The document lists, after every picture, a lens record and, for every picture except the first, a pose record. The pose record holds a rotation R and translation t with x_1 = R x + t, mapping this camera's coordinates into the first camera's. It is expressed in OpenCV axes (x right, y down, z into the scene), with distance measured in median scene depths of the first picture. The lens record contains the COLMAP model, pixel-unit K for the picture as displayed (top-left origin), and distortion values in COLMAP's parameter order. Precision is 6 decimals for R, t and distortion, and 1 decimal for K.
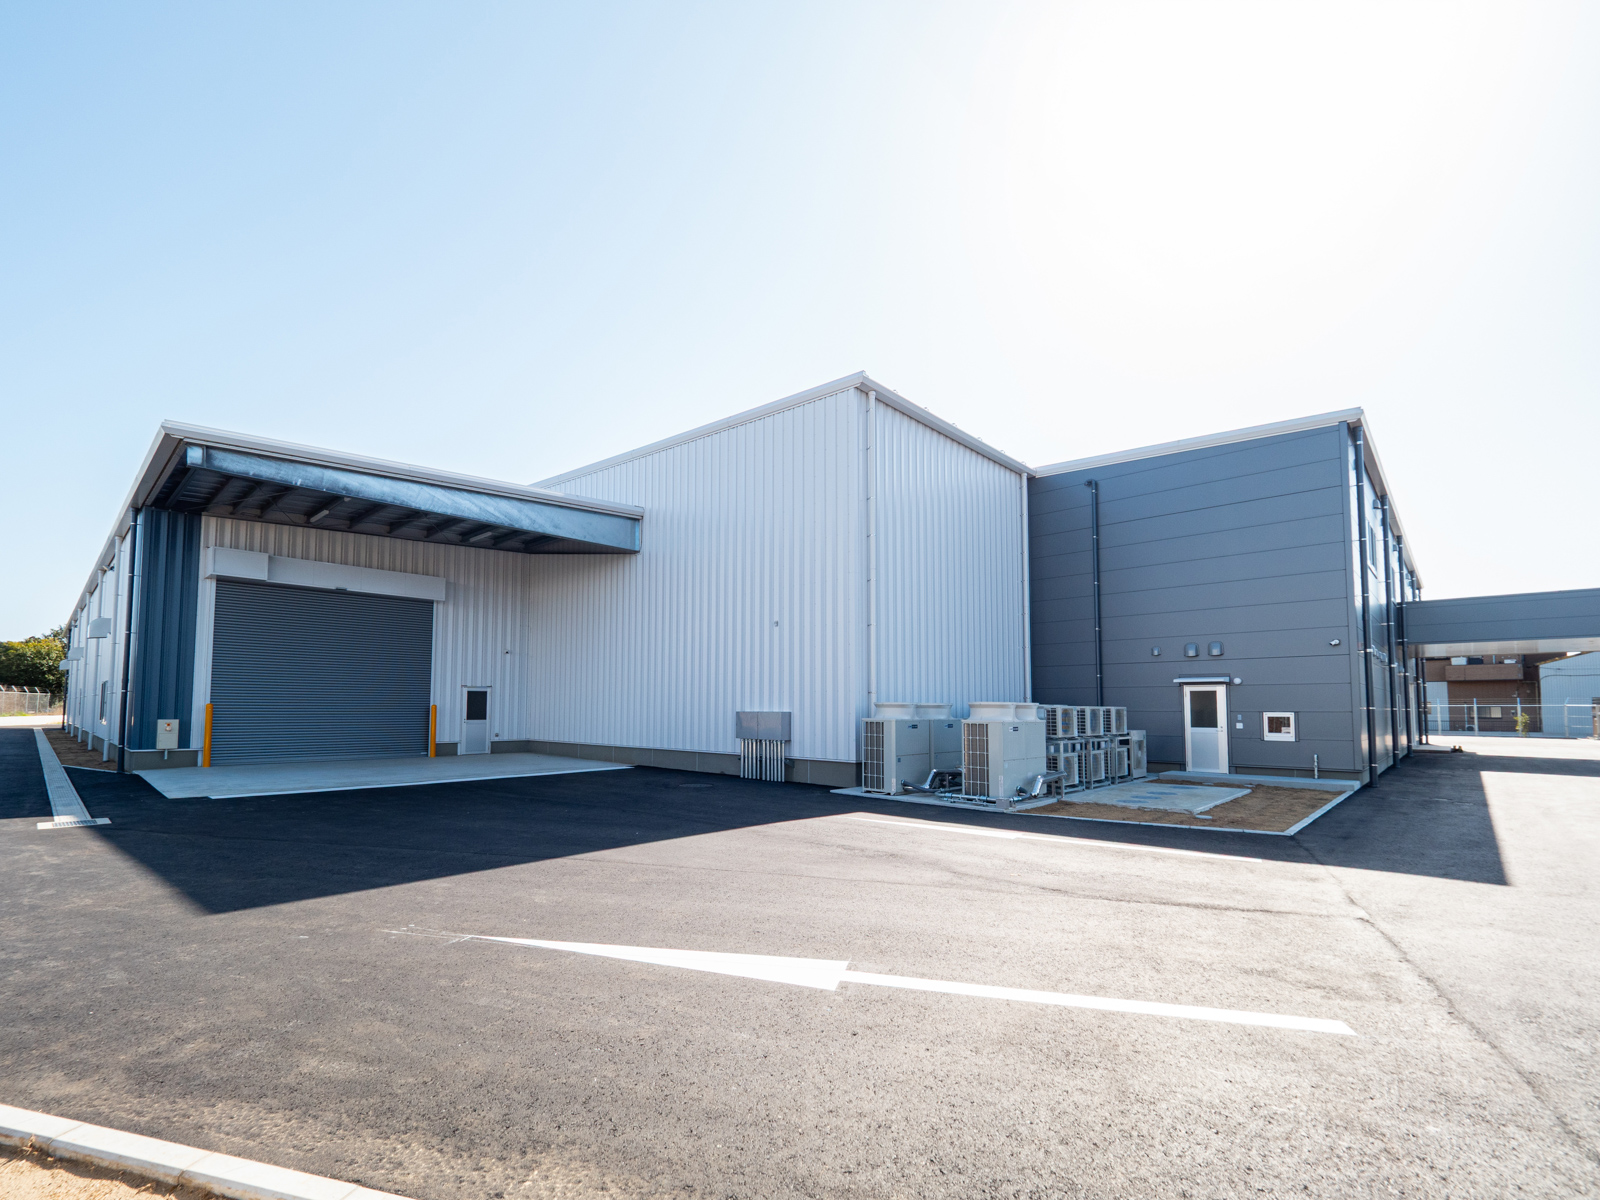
lens RADIAL K [[765.2, 0, 815.3], [0, 765.2, 645.4], [0, 0, 1]] dist [-0.003870, 0.000016]
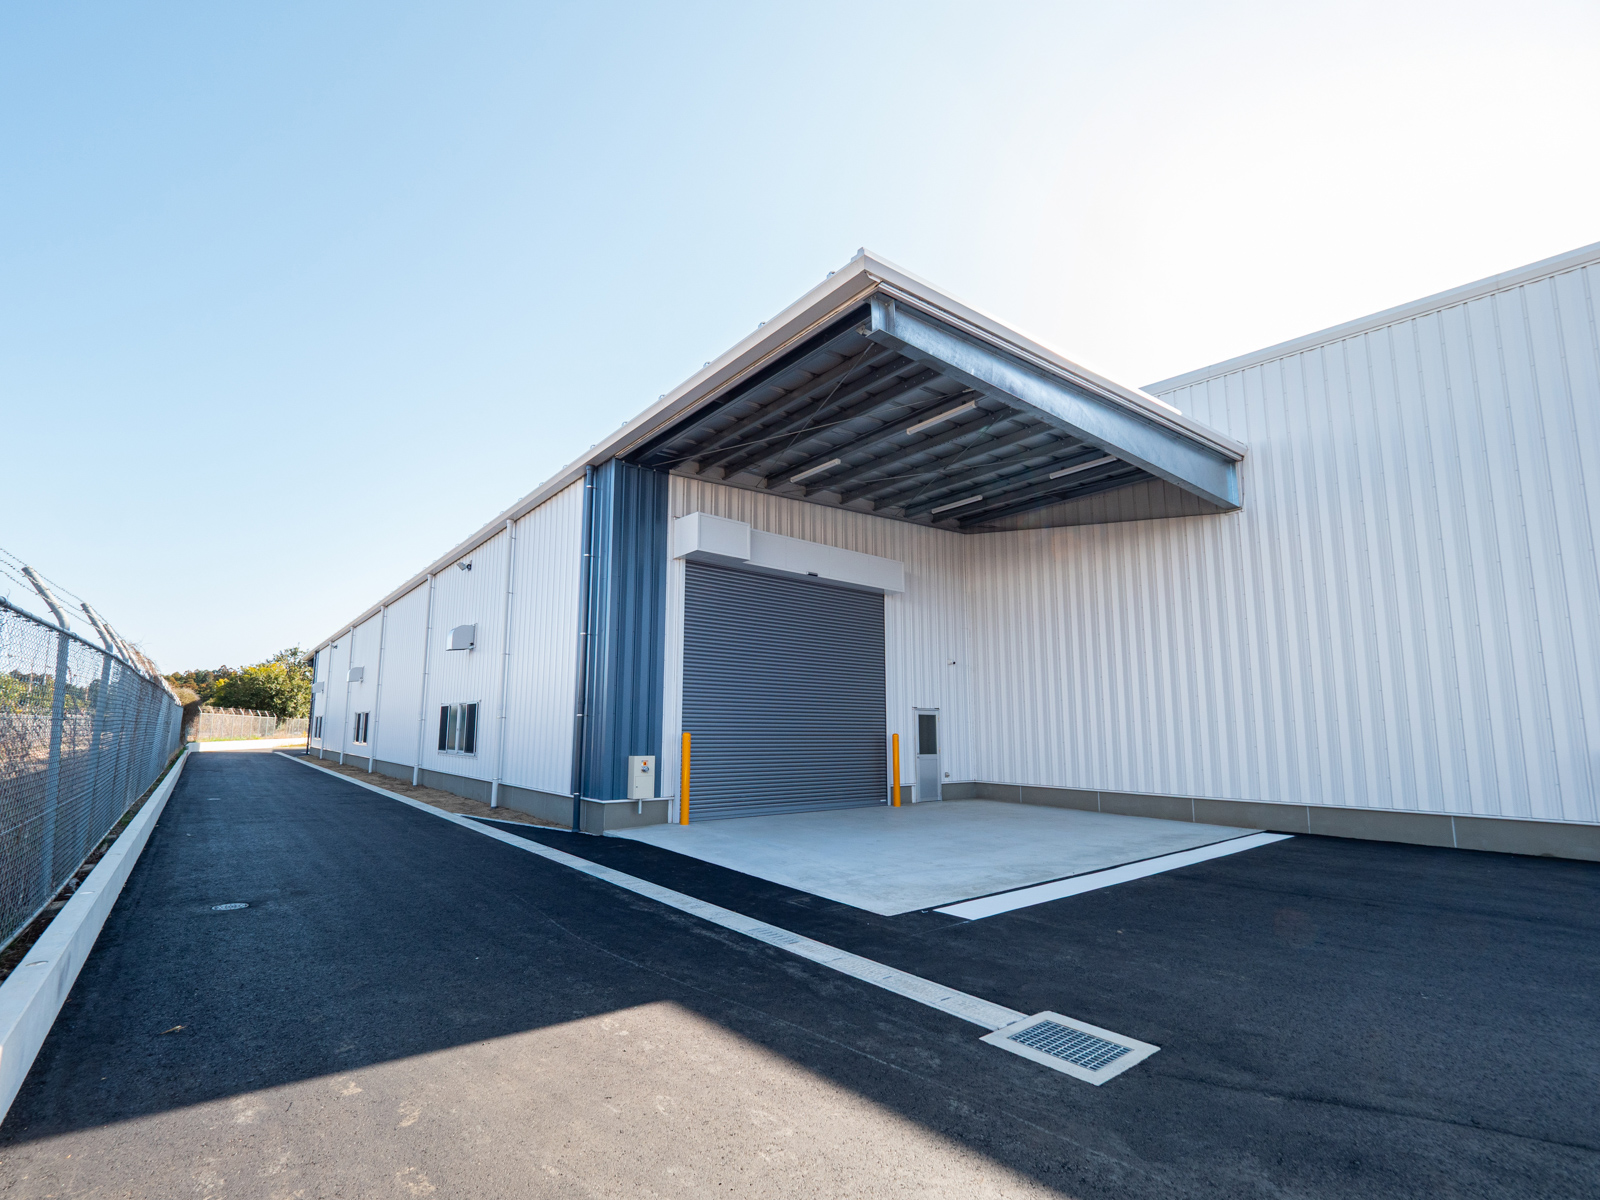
lens RADIAL K [[765.2, 0, 798.4], [0, 765.2, 612.1], [0, 0, 1]] dist [-0.003870, 0.000016]
pose [[0.988746, -0.019717, -0.148297, -0.477130], [0.008785, 0.997219, -0.074014, 0.014587], [0.149344, 0.071878, 0.986169, 0.253481]]
